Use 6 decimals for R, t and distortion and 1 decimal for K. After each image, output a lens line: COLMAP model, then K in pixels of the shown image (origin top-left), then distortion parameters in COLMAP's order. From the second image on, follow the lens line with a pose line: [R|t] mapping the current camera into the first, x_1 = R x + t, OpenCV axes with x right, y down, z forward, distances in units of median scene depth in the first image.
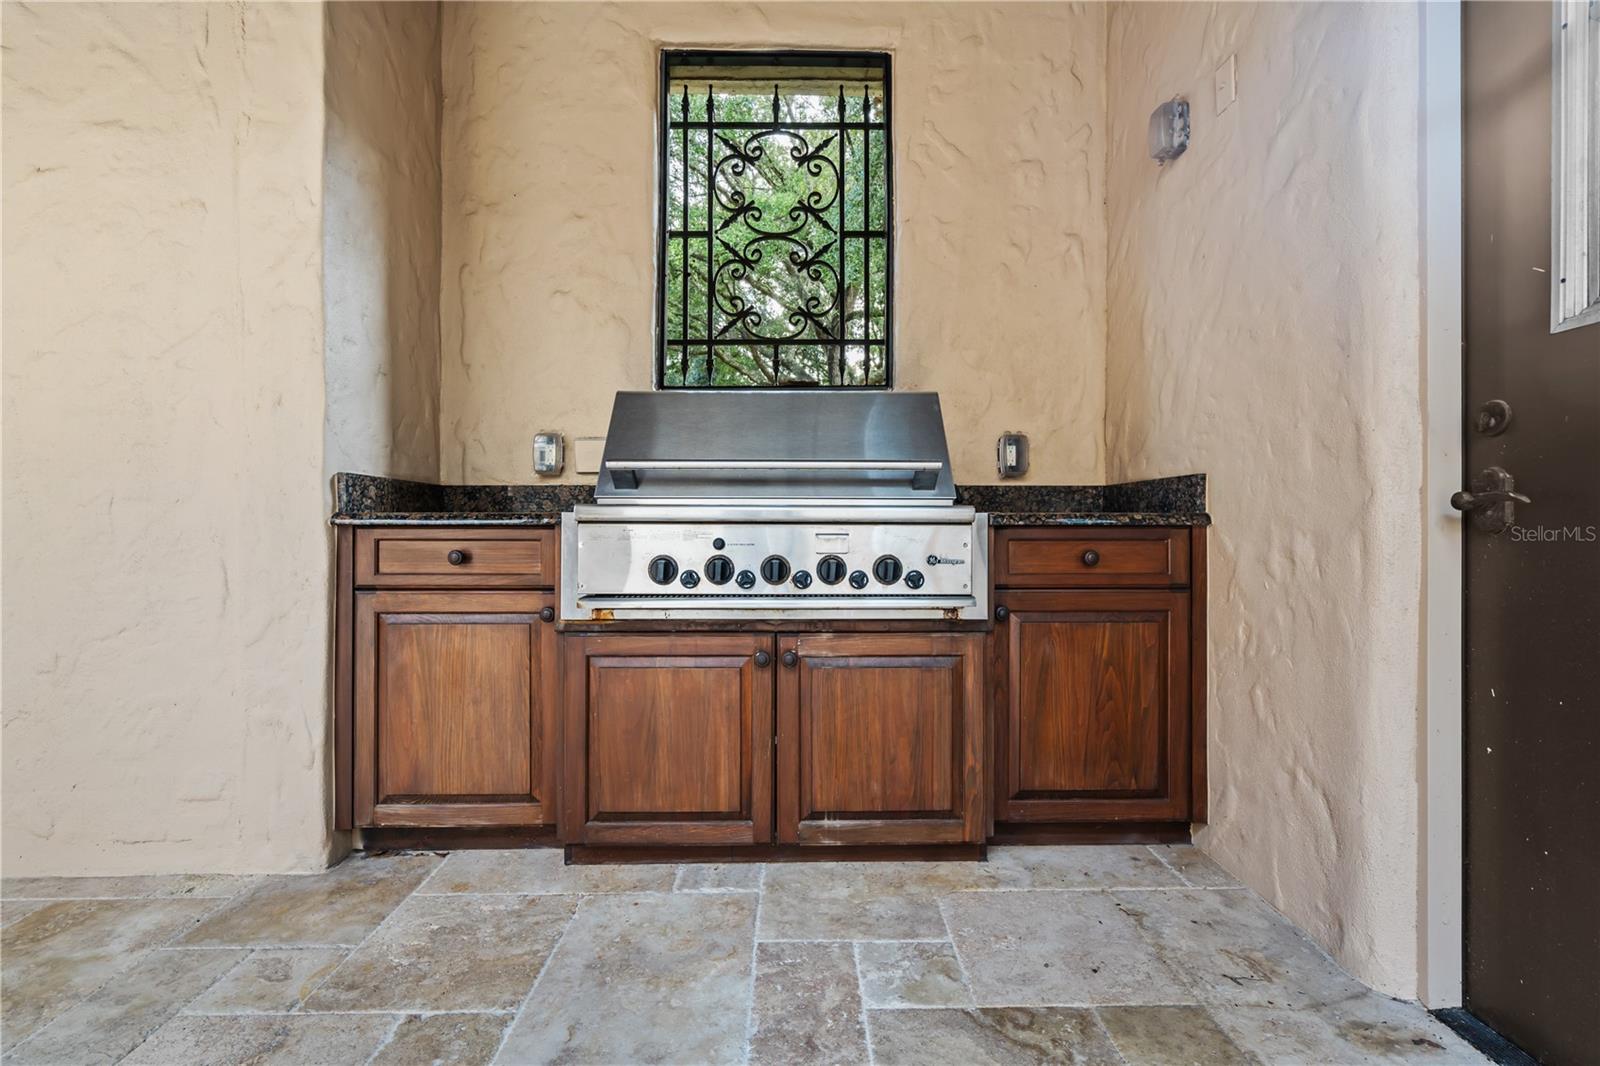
lens RADIAL K [[728.3, 0, 799.5], [0, 728.3, 523.4], [0, 0, 1]] dist [-0.004510, 0.002119]
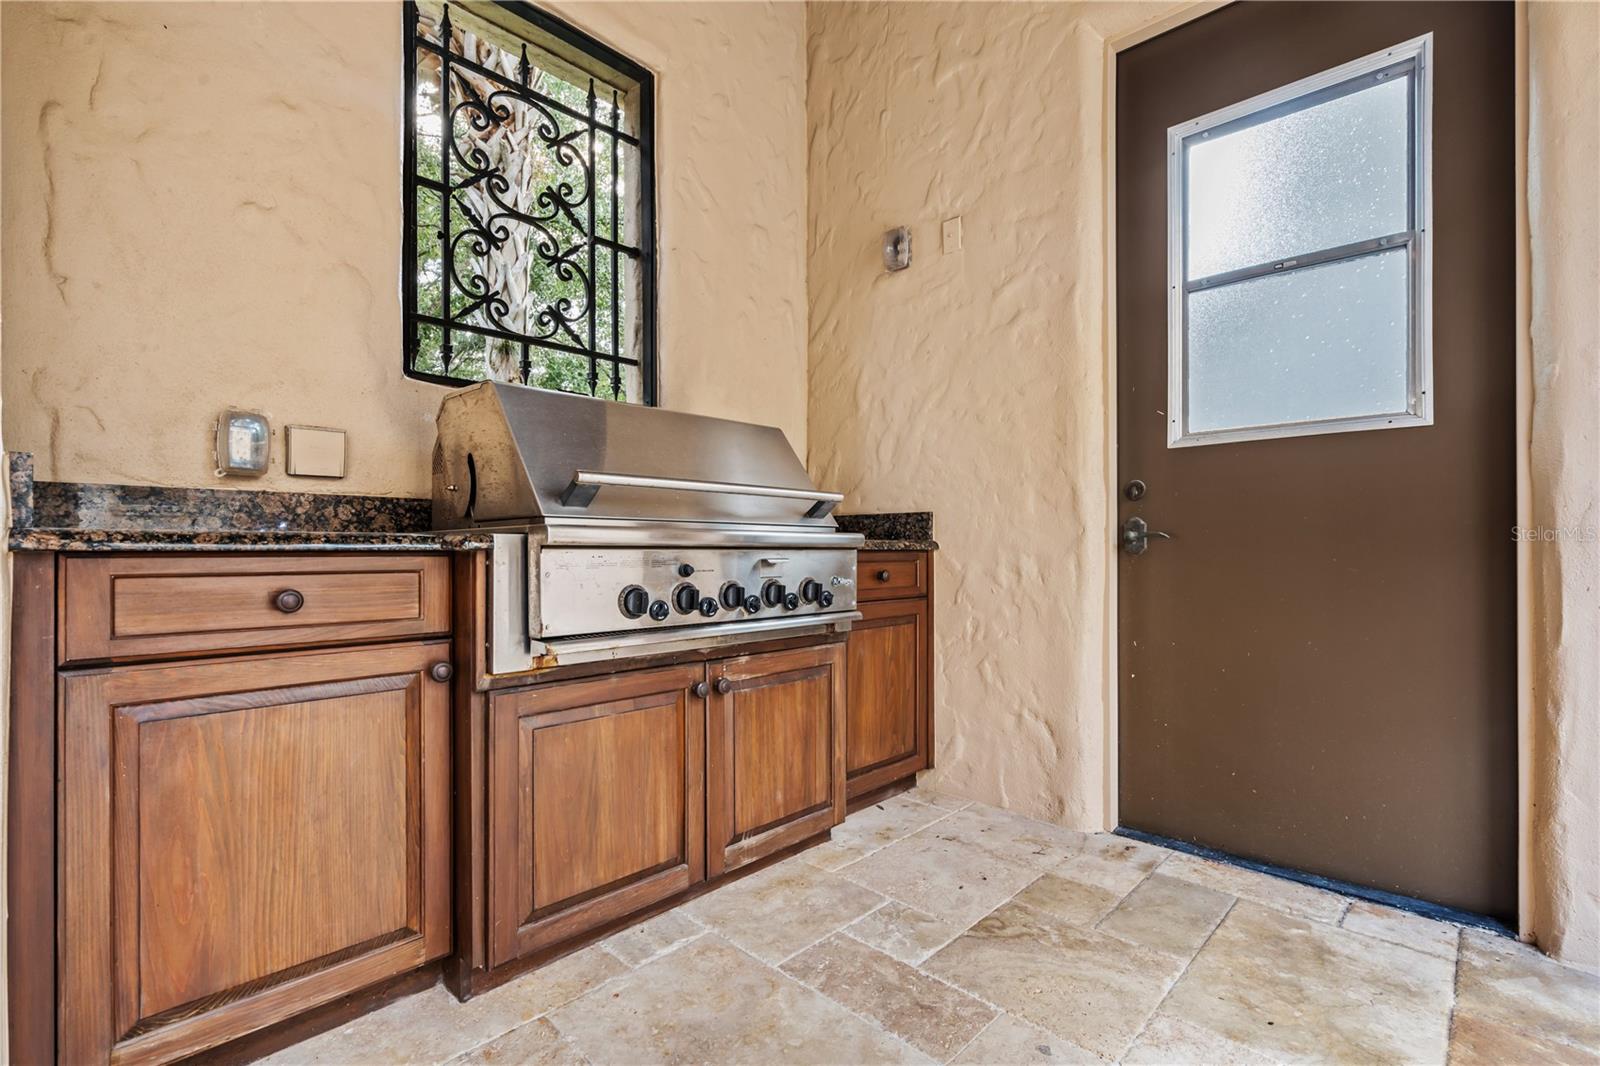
lens RADIAL K [[728.3, 0, 802.0], [0, 728.3, 546.4], [0, 0, 1]] dist [-0.004510, 0.002119]
pose [[0.700835, 0.002248, 0.713320, -0.631381], [-0.002250, 0.999997, -0.000940, -0.002299], [-0.713320, -0.000946, 0.700838, 0.229723]]
